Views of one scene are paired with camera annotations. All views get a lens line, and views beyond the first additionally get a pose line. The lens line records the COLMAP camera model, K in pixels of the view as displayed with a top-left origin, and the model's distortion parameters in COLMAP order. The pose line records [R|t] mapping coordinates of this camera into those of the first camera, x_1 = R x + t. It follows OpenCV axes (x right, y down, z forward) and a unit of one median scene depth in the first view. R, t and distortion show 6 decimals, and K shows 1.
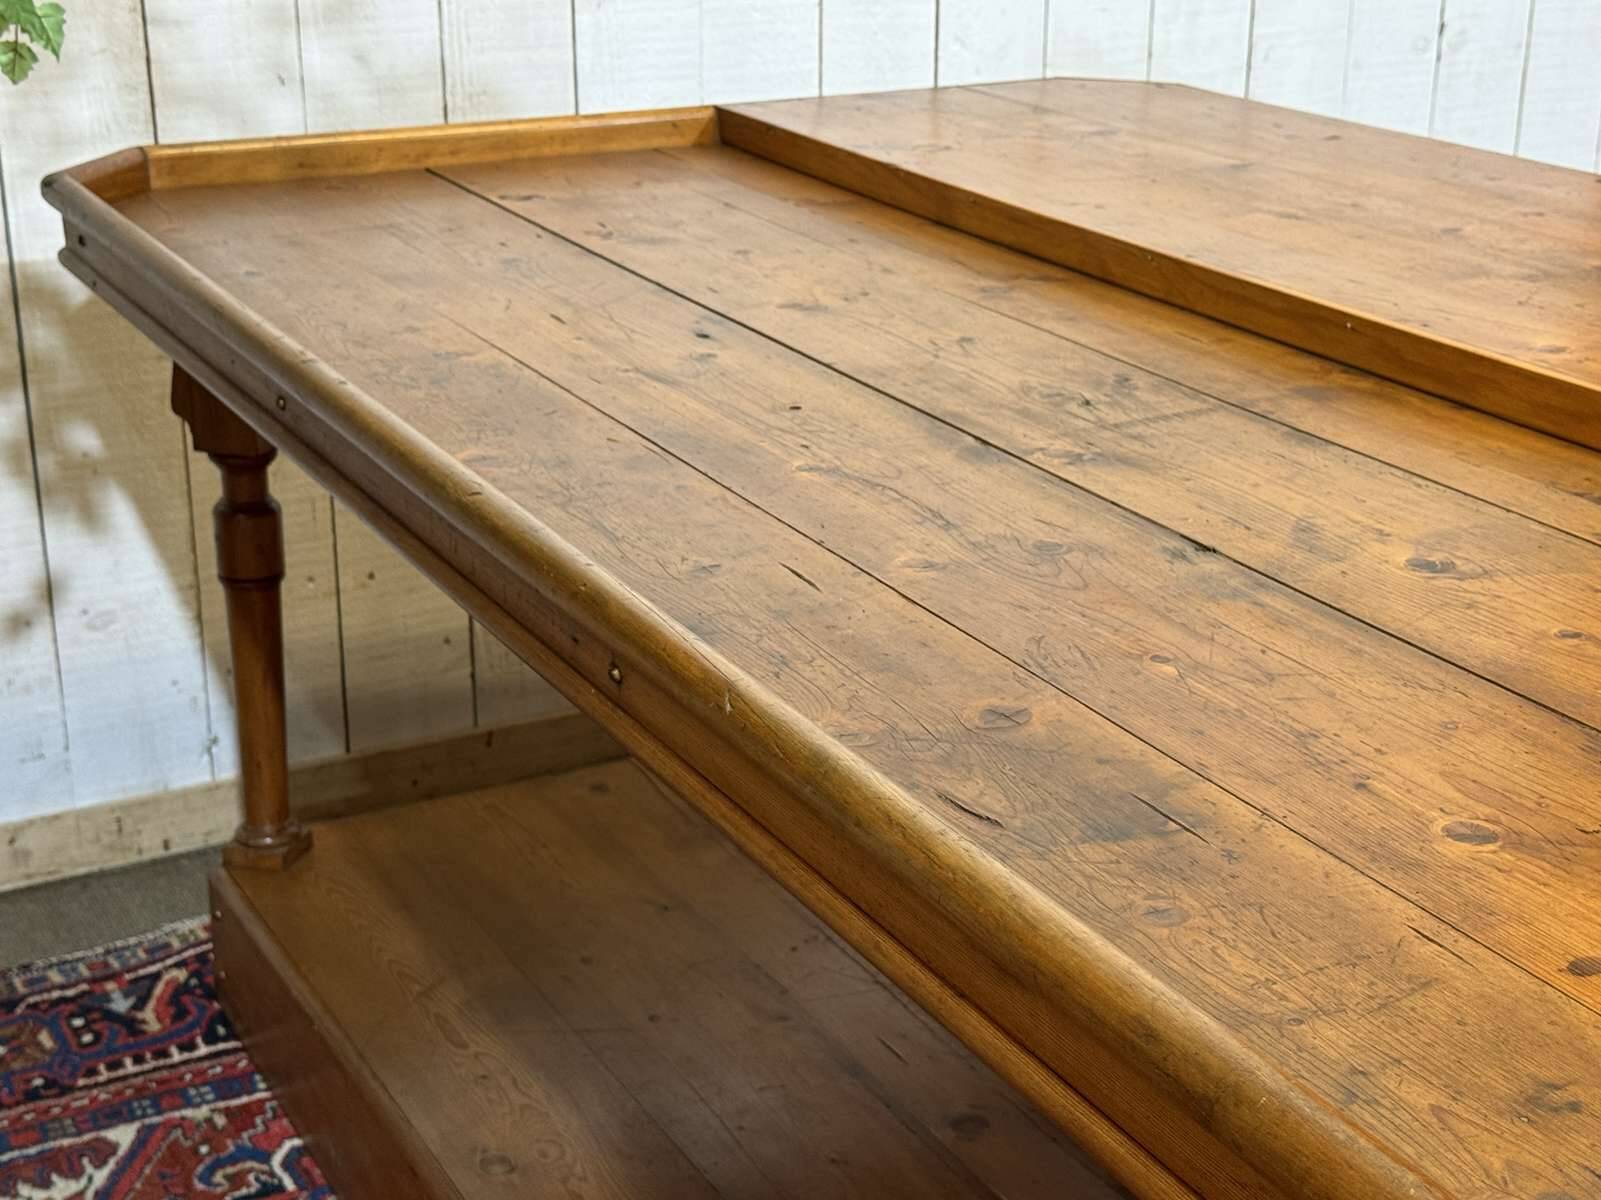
lens RADIAL K [[2515.8, 0, 782.9], [0, 2515.8, 623.1], [0, 0, 1]] dist [0.168287, -0.222248]
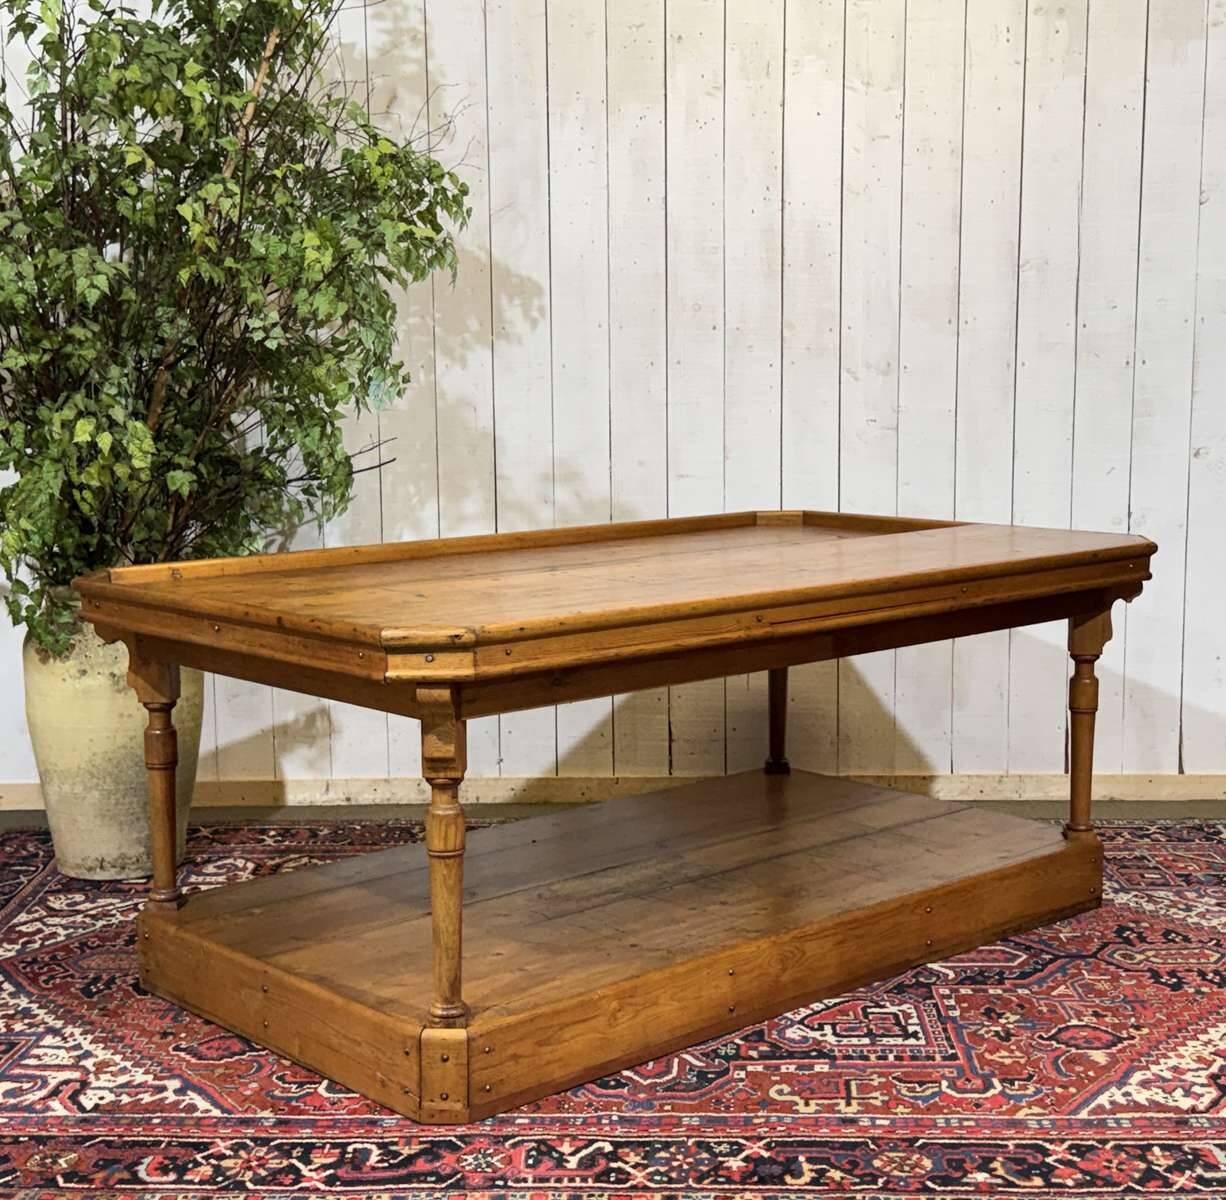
lens RADIAL K [[1909.6, 0, 641.7], [0, 1909.6, 613.4], [0, 0, 1]] dist [0.200652, -0.455194]
pose [[0.878930, 0.057330, -0.473493, 0.877823], [-0.160254, 0.970532, -0.179962, 0.251682], [0.449223, 0.234053, 0.862217, -0.666014]]
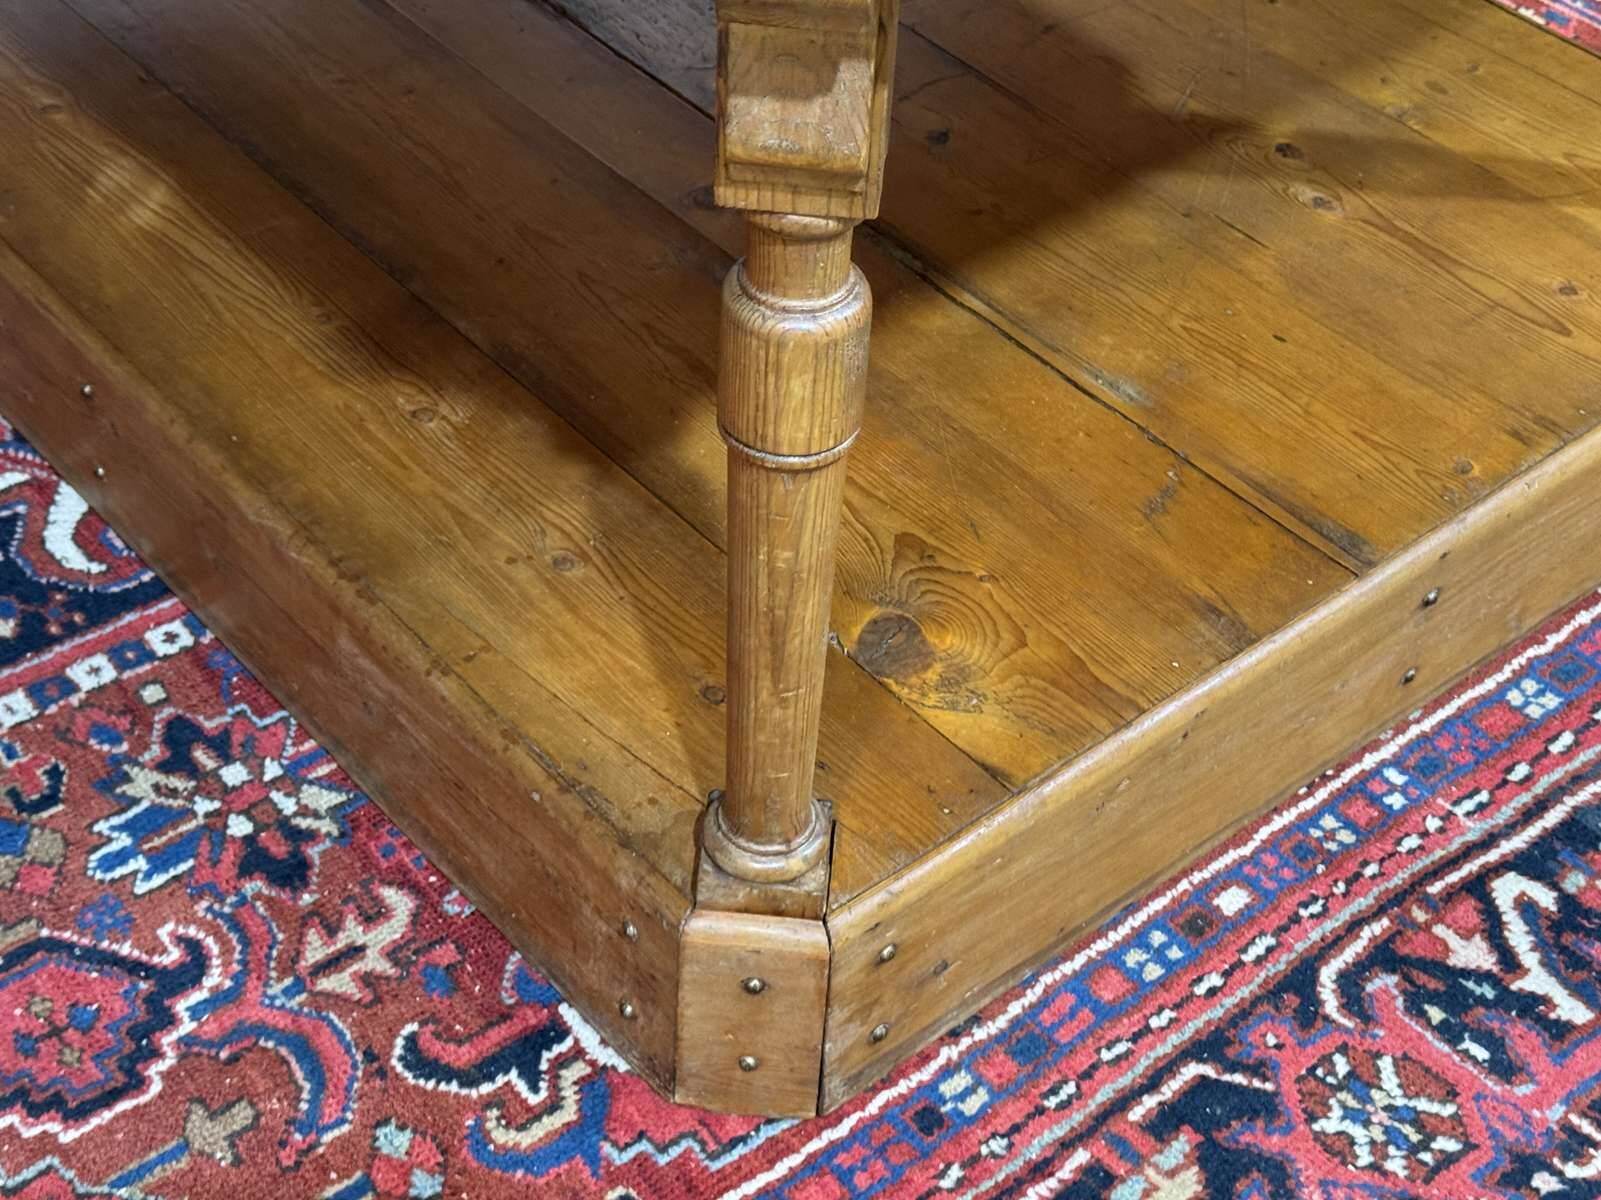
lens RADIAL K [[2515.8, 0, 782.9], [0, 2515.8, 623.1], [0, 0, 1]] dist [0.168287, -0.222248]
pose [[0.975209, -0.127054, 0.181173, 0.037198], [0.045282, 0.915993, 0.398630, 0.058567], [-0.216601, -0.380544, 0.899039, -0.030661]]
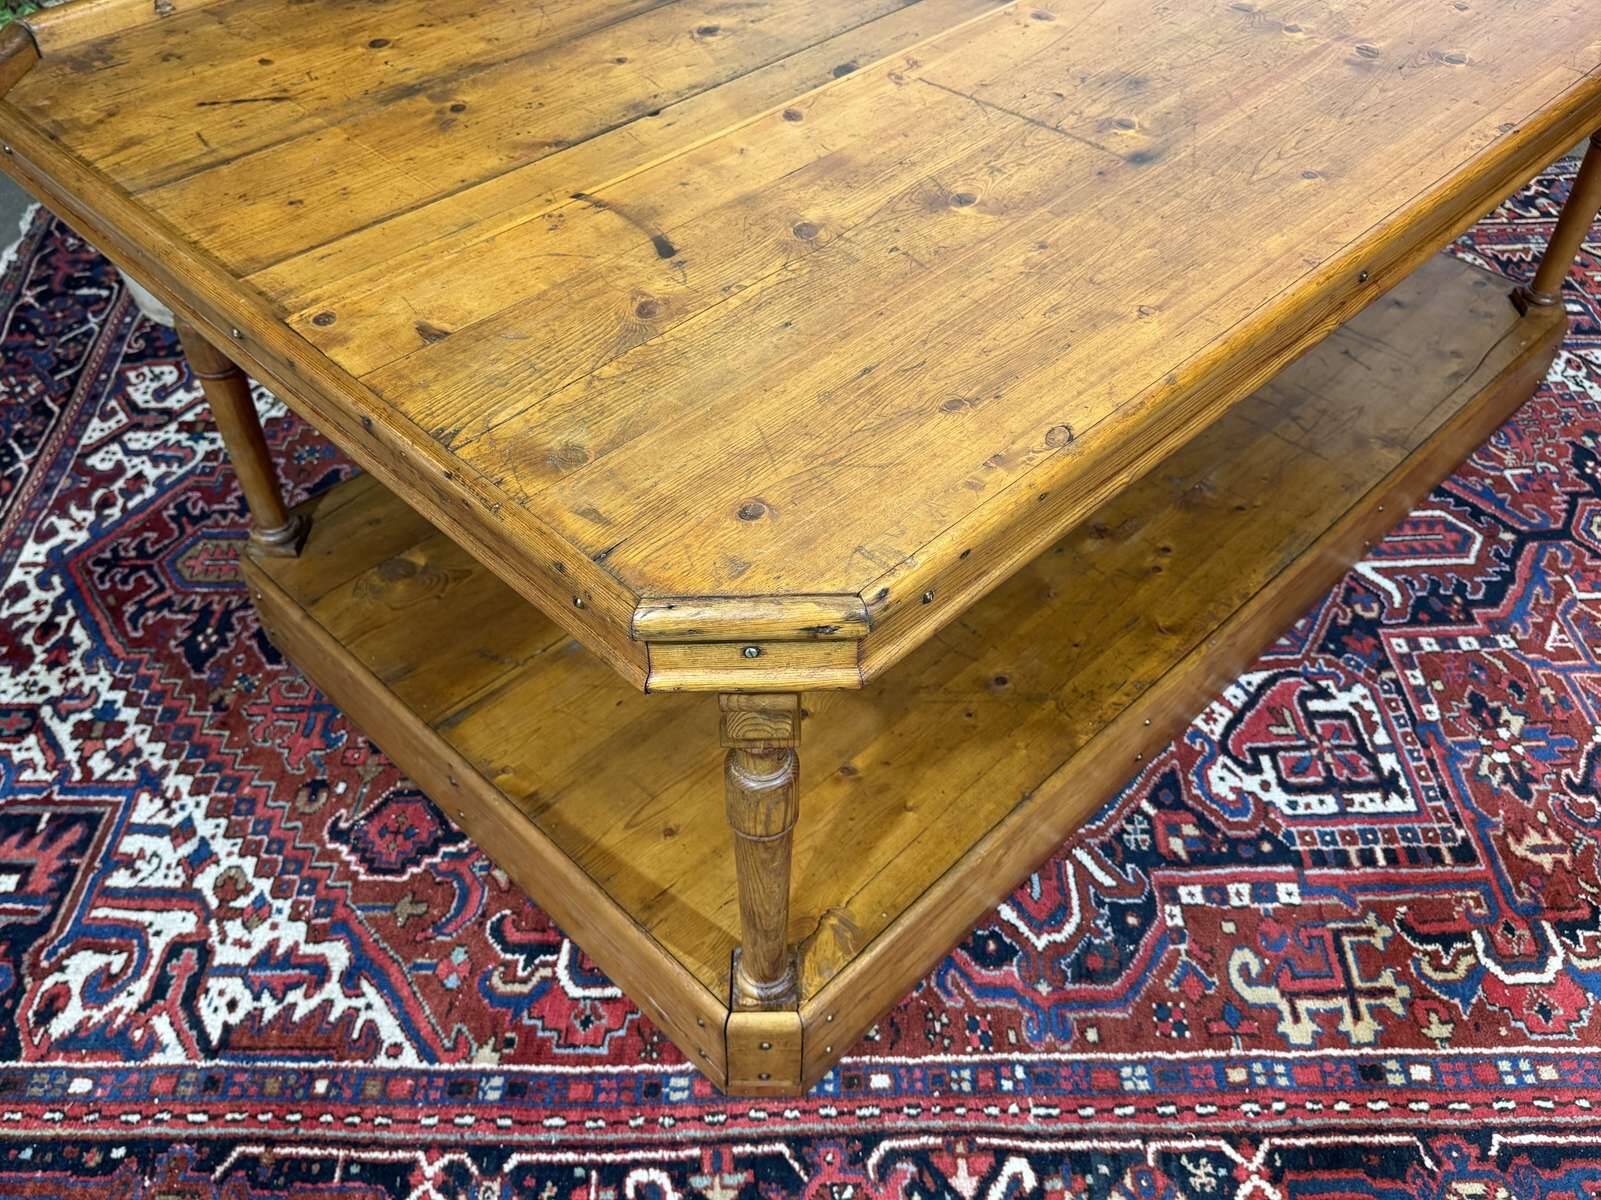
lens RADIAL K [[1387.5, 0, 804.0], [0, 1387.5, 606.7], [0, 0, 1]] dist [0.103372, -0.218552]
pose [[0.901761, 0.309960, -0.301250, 0.325615], [-0.158511, 0.885549, 0.436666, -0.077122], [0.402121, -0.346017, 0.847686, 0.003163]]
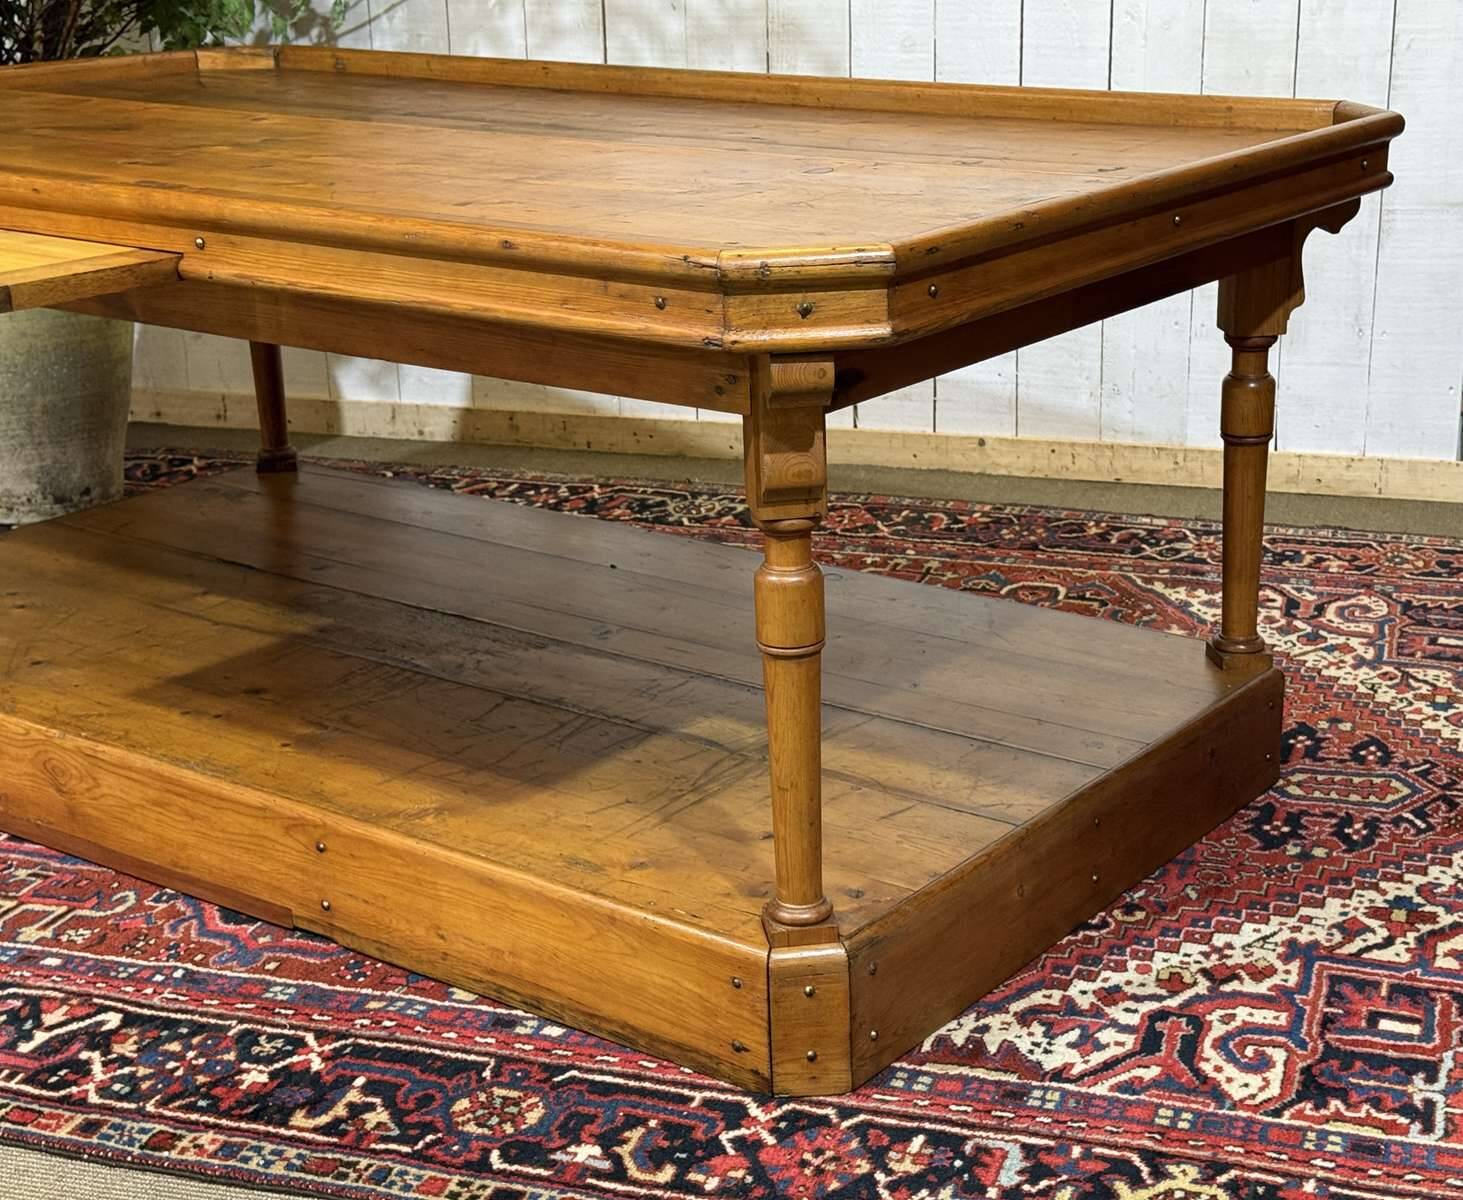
lens RADIAL K [[2374.5, 0, 798.3], [0, 2374.5, 603.5], [0, 0, 1]] dist [0.163347, -0.230091]
pose [[0.703529, 0.208696, -0.679333, 1.127155], [-0.235066, 0.970440, 0.054687, 0.078809], [0.670664, 0.121214, 0.731790, -0.104530]]
